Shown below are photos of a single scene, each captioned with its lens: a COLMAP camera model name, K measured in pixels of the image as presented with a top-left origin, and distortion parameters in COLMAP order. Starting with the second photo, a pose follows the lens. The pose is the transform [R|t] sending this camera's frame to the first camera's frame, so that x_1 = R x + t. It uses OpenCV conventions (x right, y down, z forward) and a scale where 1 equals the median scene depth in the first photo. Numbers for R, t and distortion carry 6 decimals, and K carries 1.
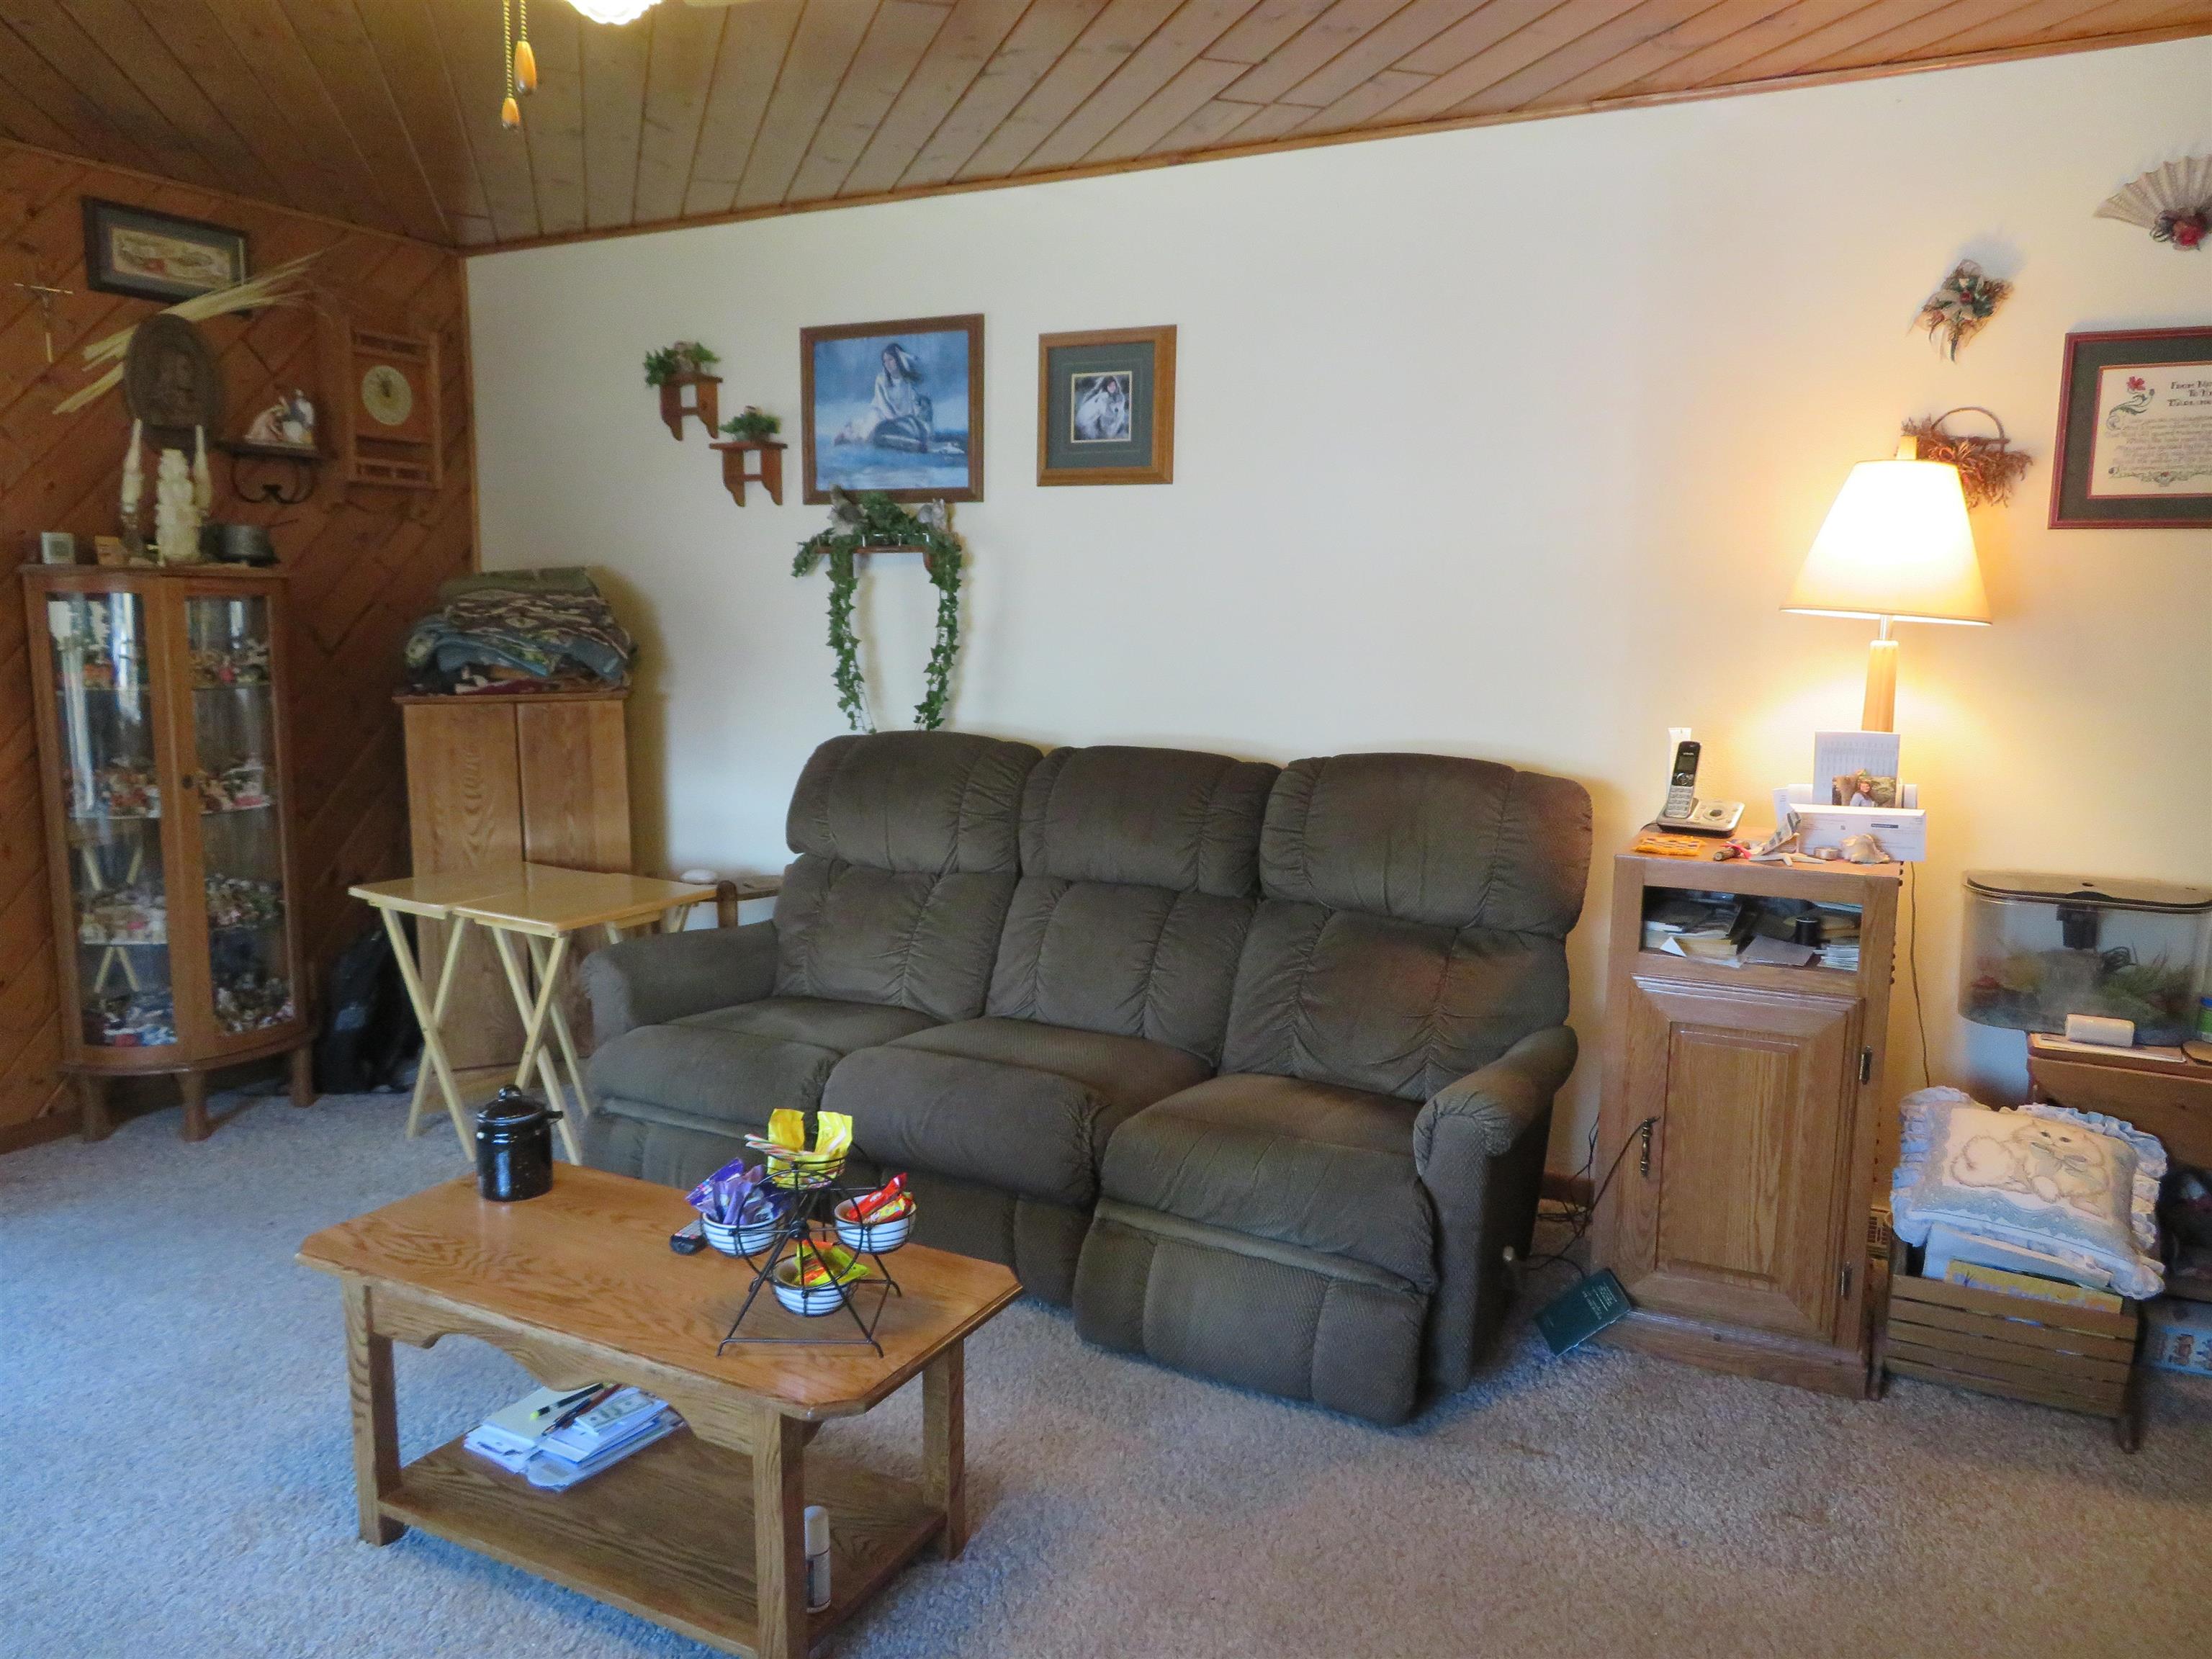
lens RADIAL K [[1592.6, 0, 1106.0], [0, 1592.6, 829.5], [0, 0, 1]] dist [-0.006193, 0.005339]
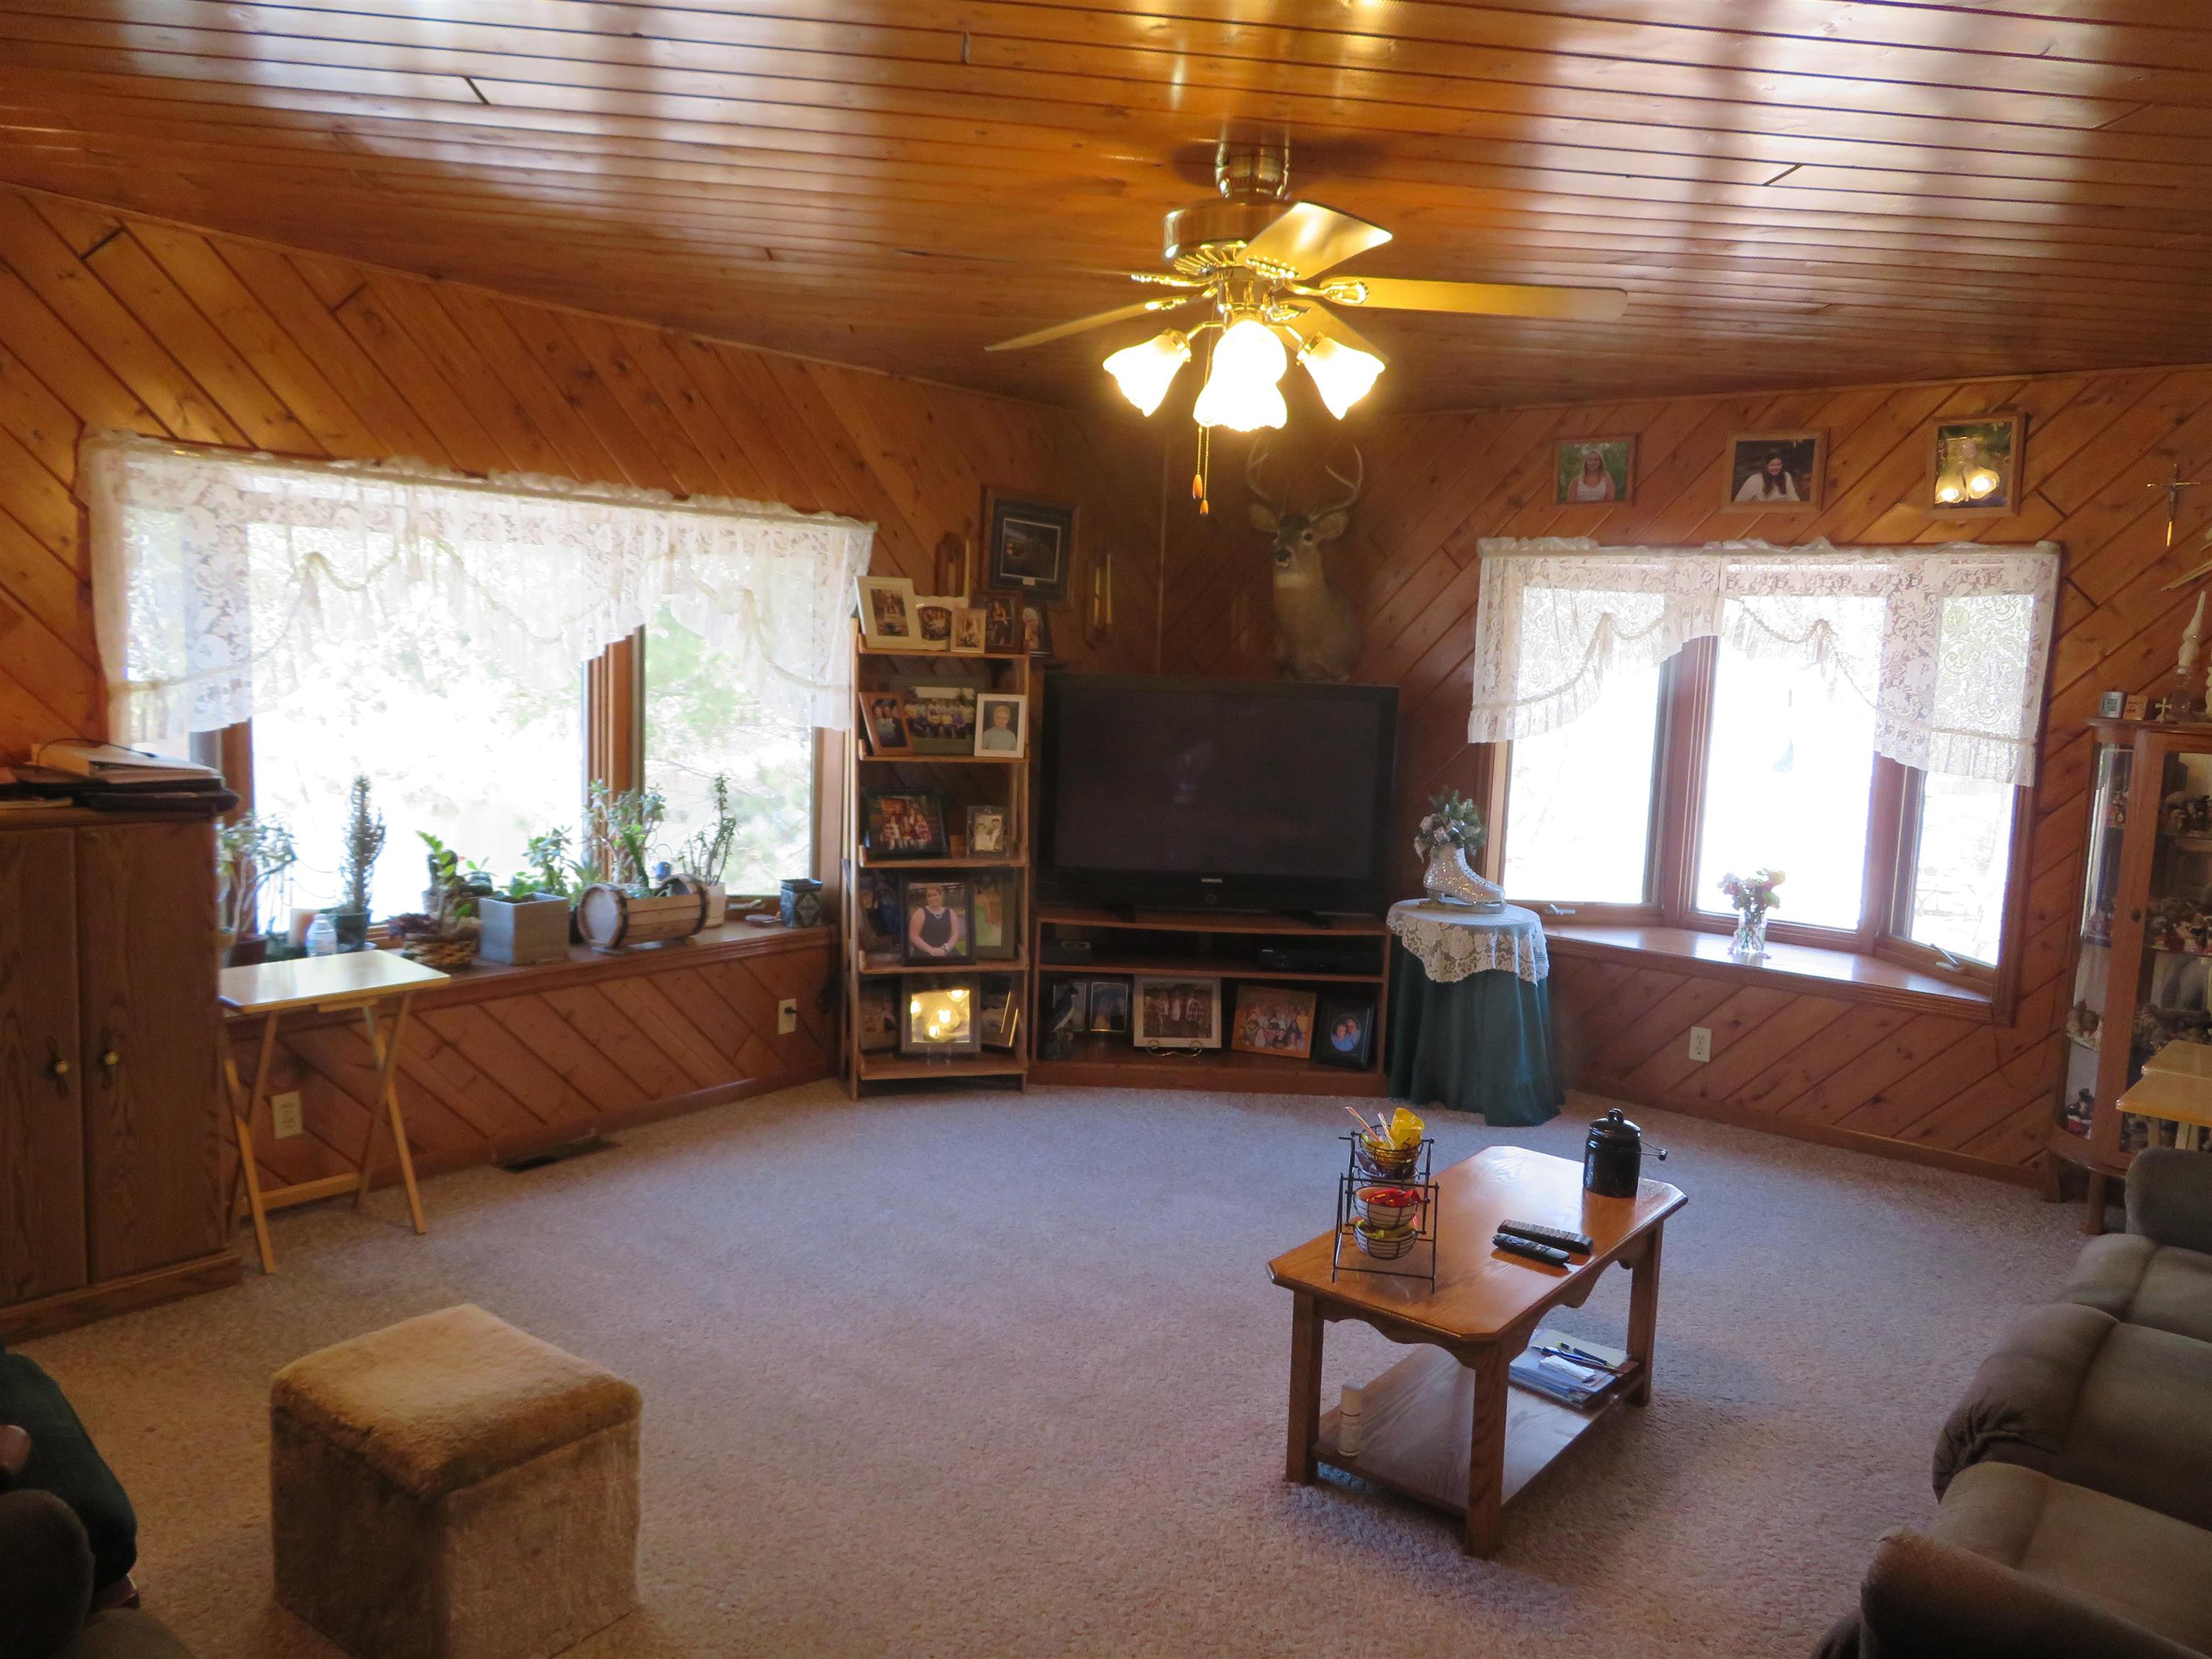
lens RADIAL K [[1592.6, 0, 1106.0], [0, 1592.6, 829.5], [0, 0, 1]] dist [-0.006193, 0.005339]
pose [[-0.198554, 0.102763, -0.974688, 0.596900], [-0.176826, 0.974412, 0.138756, -0.108377], [0.964007, 0.199901, -0.175303, 0.463196]]
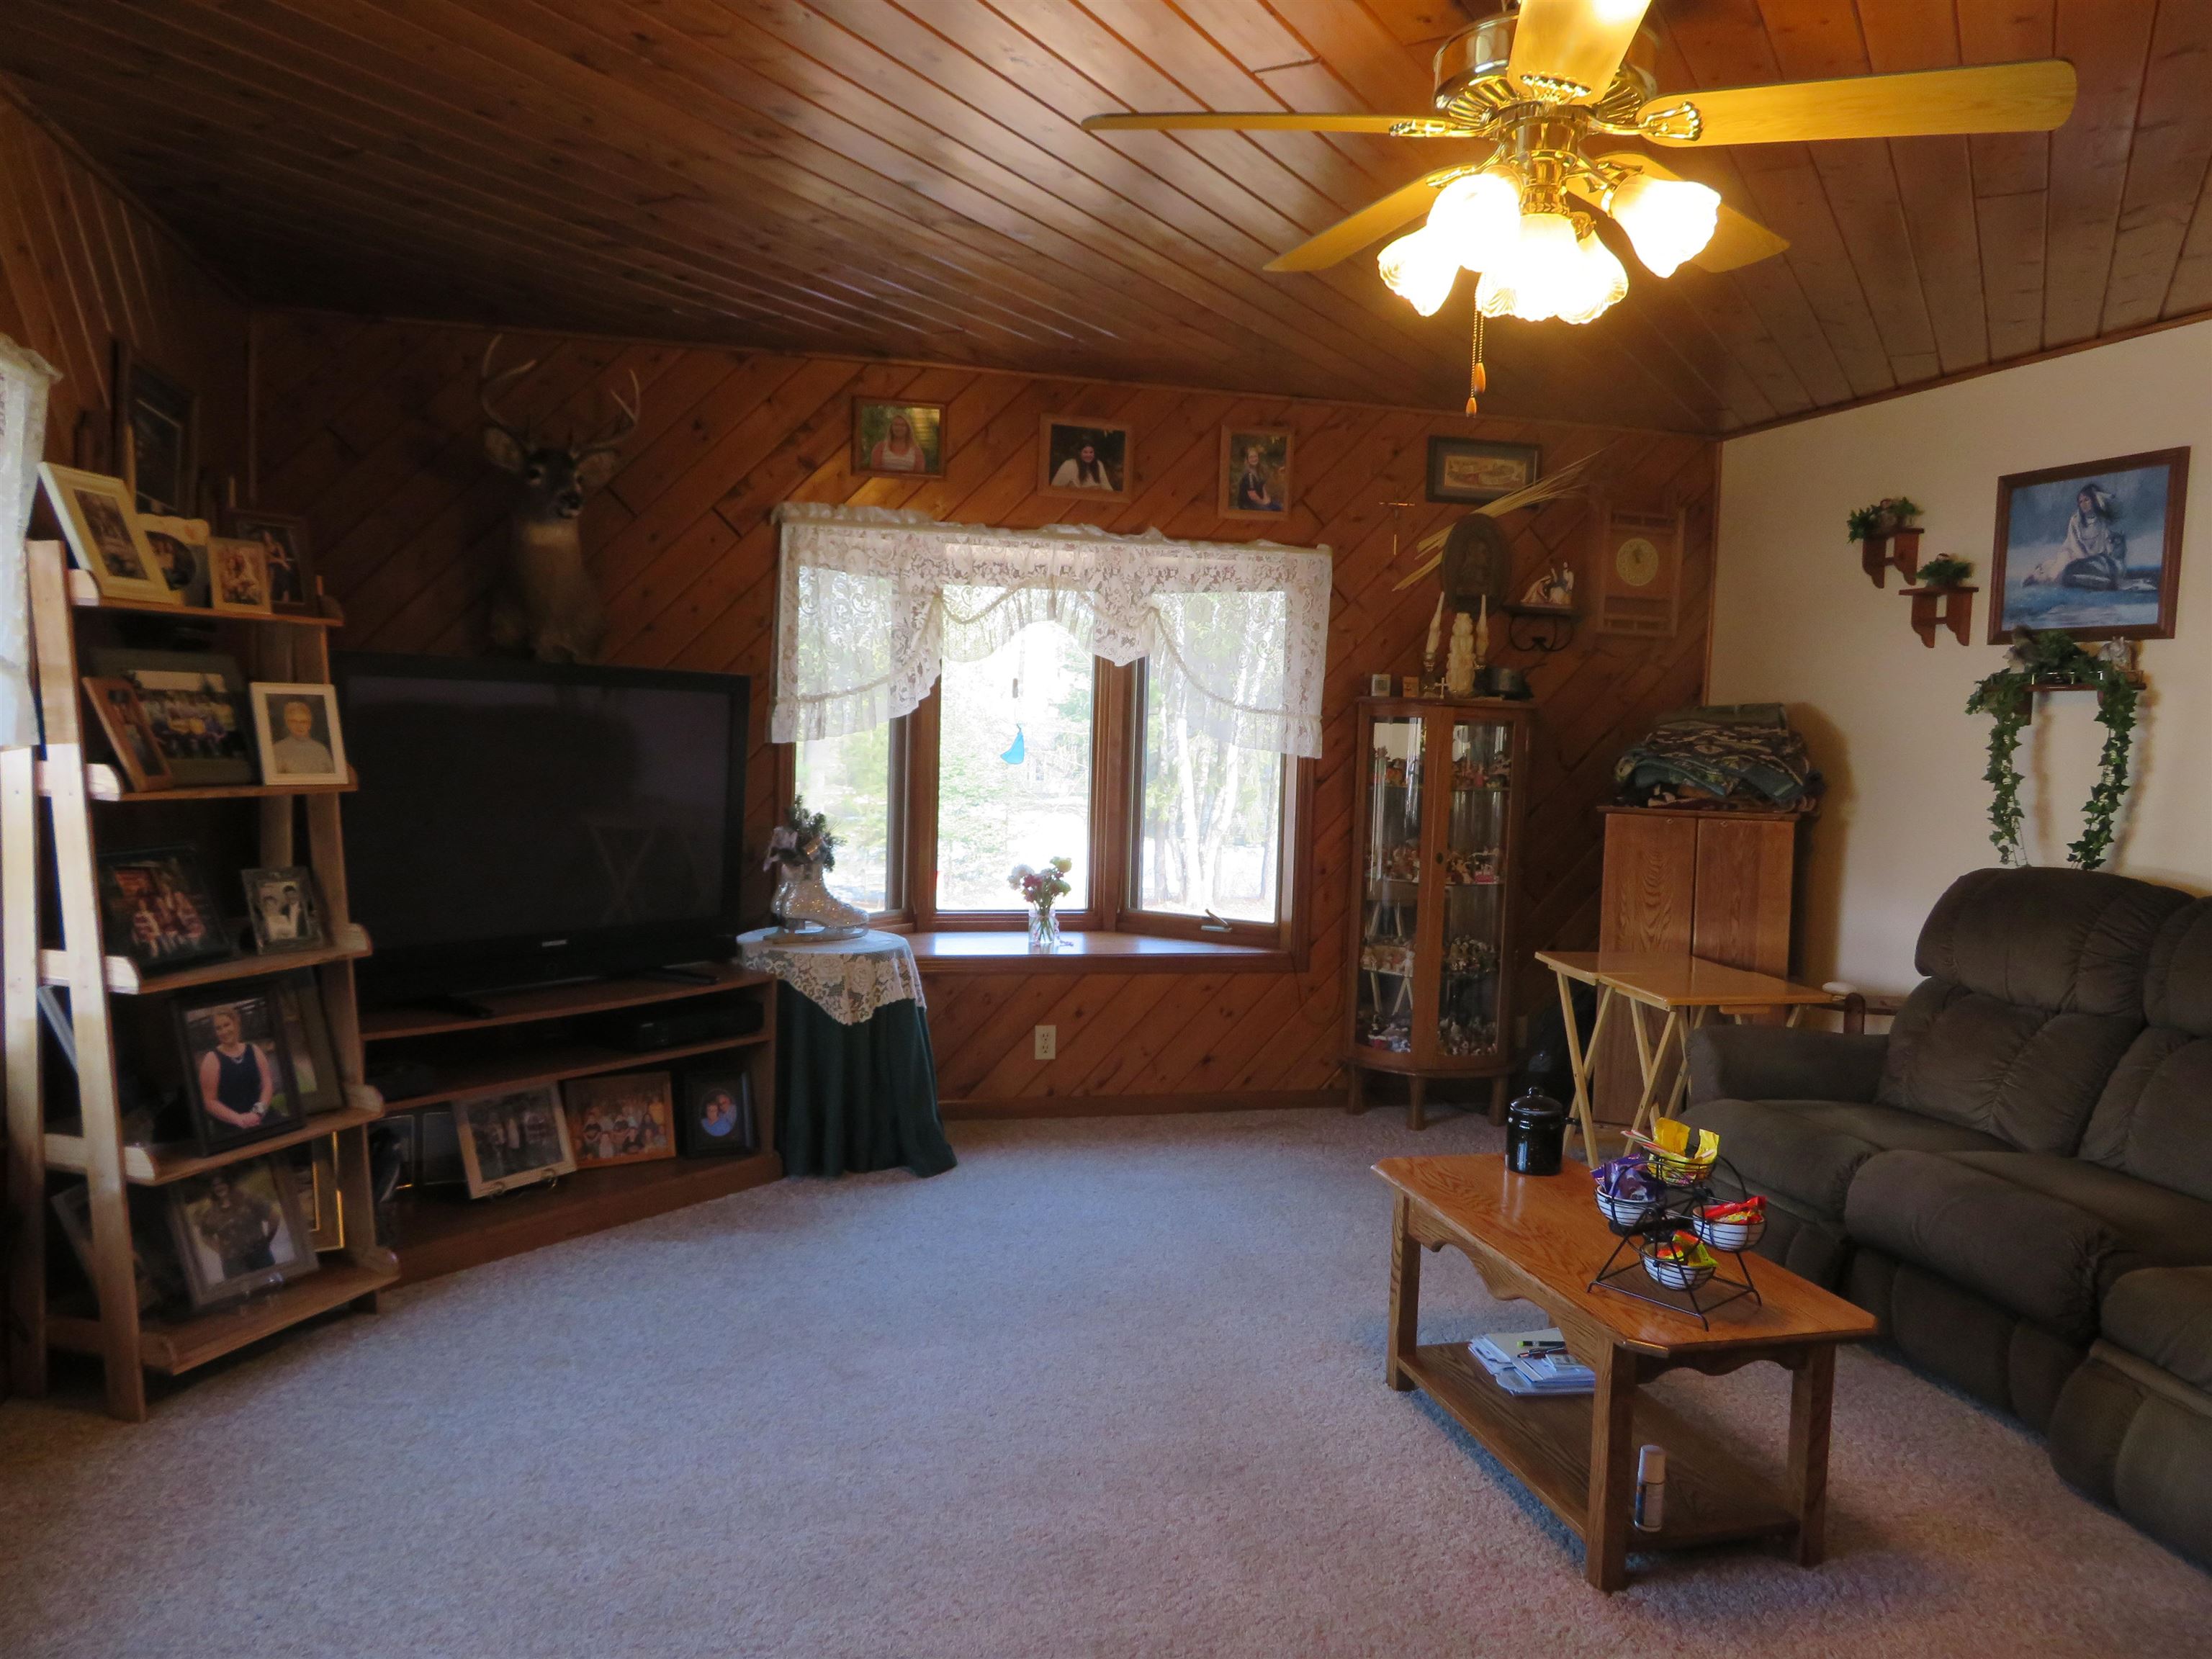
lens RADIAL K [[1592.6, 0, 1106.0], [0, 1592.6, 829.5], [0, 0, 1]] dist [-0.006193, 0.005339]
pose [[0.671659, 0.066453, -0.737874, 0.203978], [-0.132313, 0.990716, -0.031215, 0.023109], [0.728950, 0.118596, 0.674216, -0.100186]]
